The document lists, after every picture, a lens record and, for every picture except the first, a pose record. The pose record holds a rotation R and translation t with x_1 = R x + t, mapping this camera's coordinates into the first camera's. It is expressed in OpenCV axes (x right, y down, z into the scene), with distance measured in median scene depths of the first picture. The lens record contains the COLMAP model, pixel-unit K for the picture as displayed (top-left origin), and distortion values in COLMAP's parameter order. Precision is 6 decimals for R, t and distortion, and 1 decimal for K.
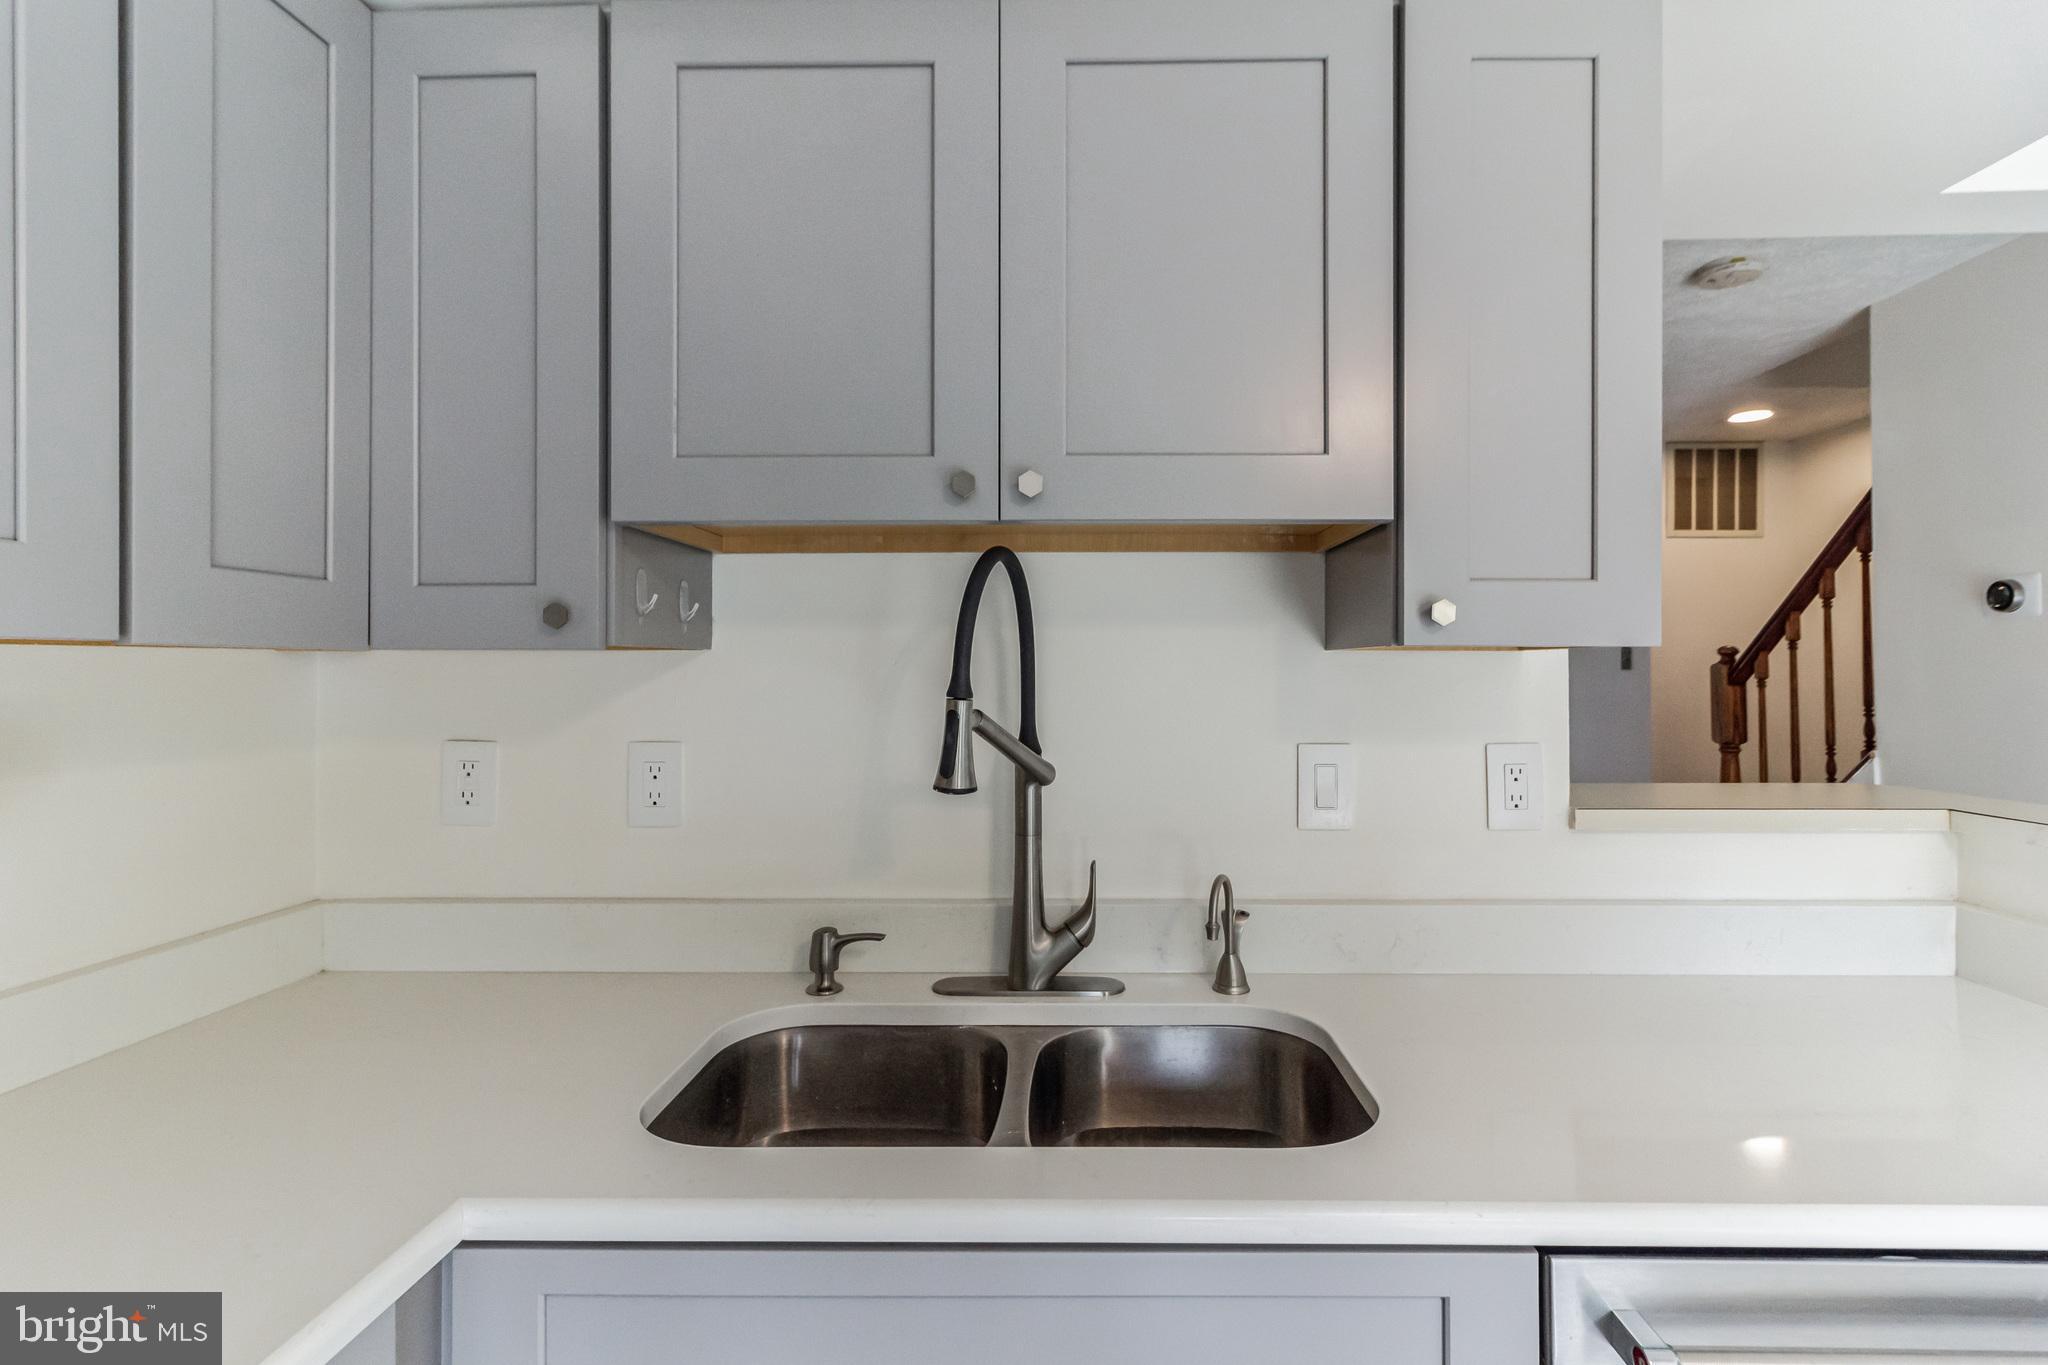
lens RADIAL K [[974.1, 0, 1093.2], [0, 974.1, 664.0], [0, 0, 1]] dist [-0.001898, 0.000995]
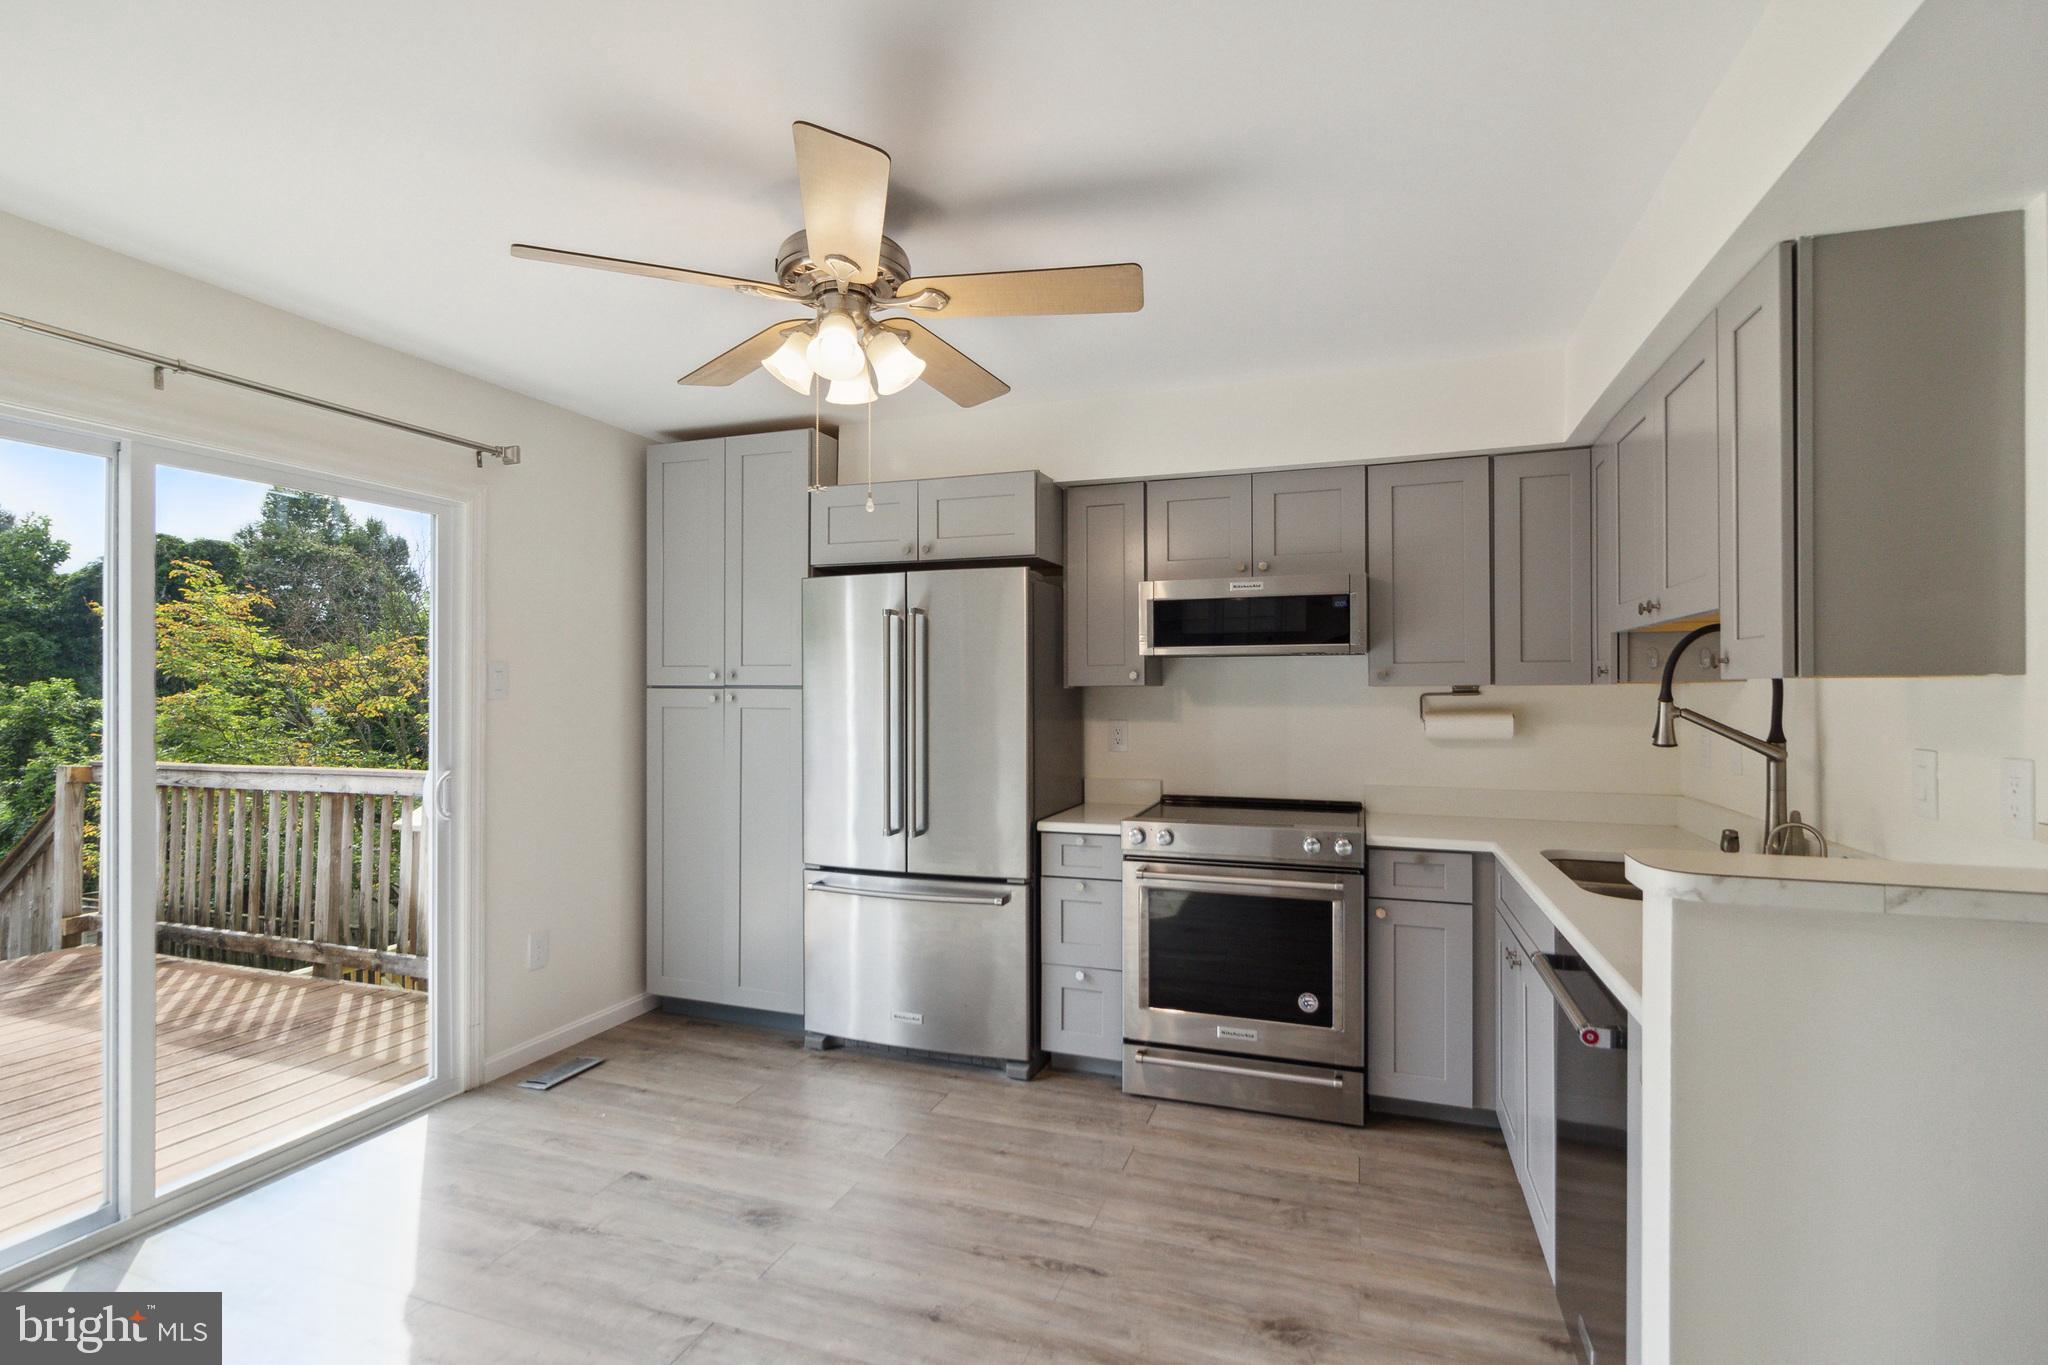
lens RADIAL K [[974.1, 0, 1007.2], [0, 974.1, 690.8], [0, 0, 1]] dist [-0.001898, 0.000995]
pose [[-0.338536, -0.002055, -0.940951, 1.967996], [0.007326, 0.999962, -0.004819, 0.000978], [0.940925, -0.008525, -0.338508, 0.317924]]
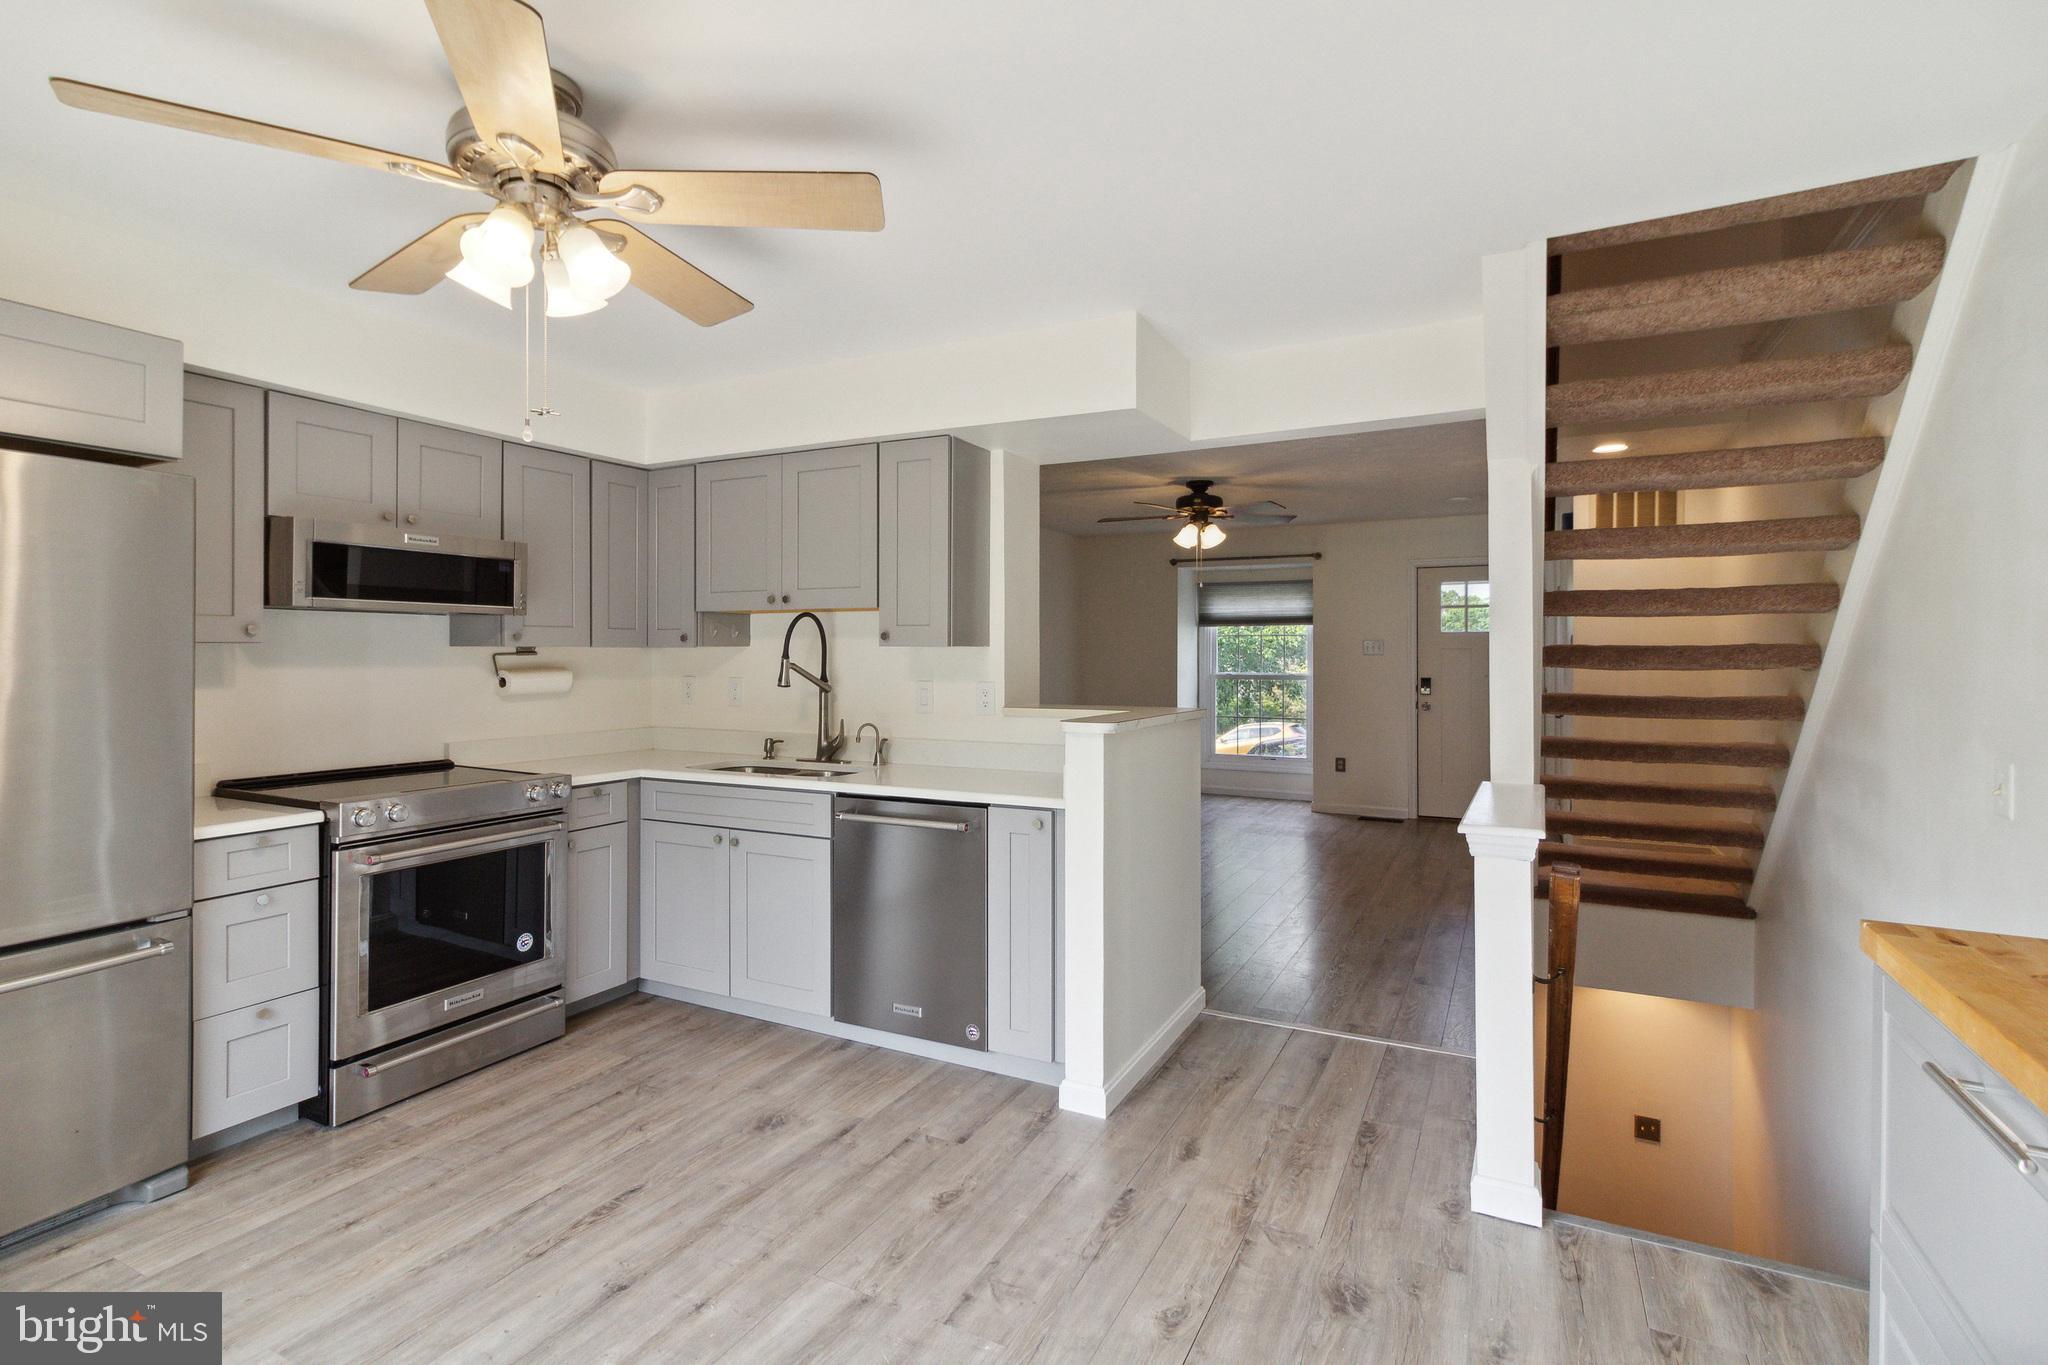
lens RADIAL K [[974.1, 0, 1024.5], [0, 974.1, 659.6], [0, 0, 1]] dist [-0.001898, 0.000995]
pose [[0.894931, 0.005158, -0.446174, 1.791302], [0.000300, 0.999926, 0.012161, -0.011935], [0.446204, -0.011017, 0.894864, -1.366087]]
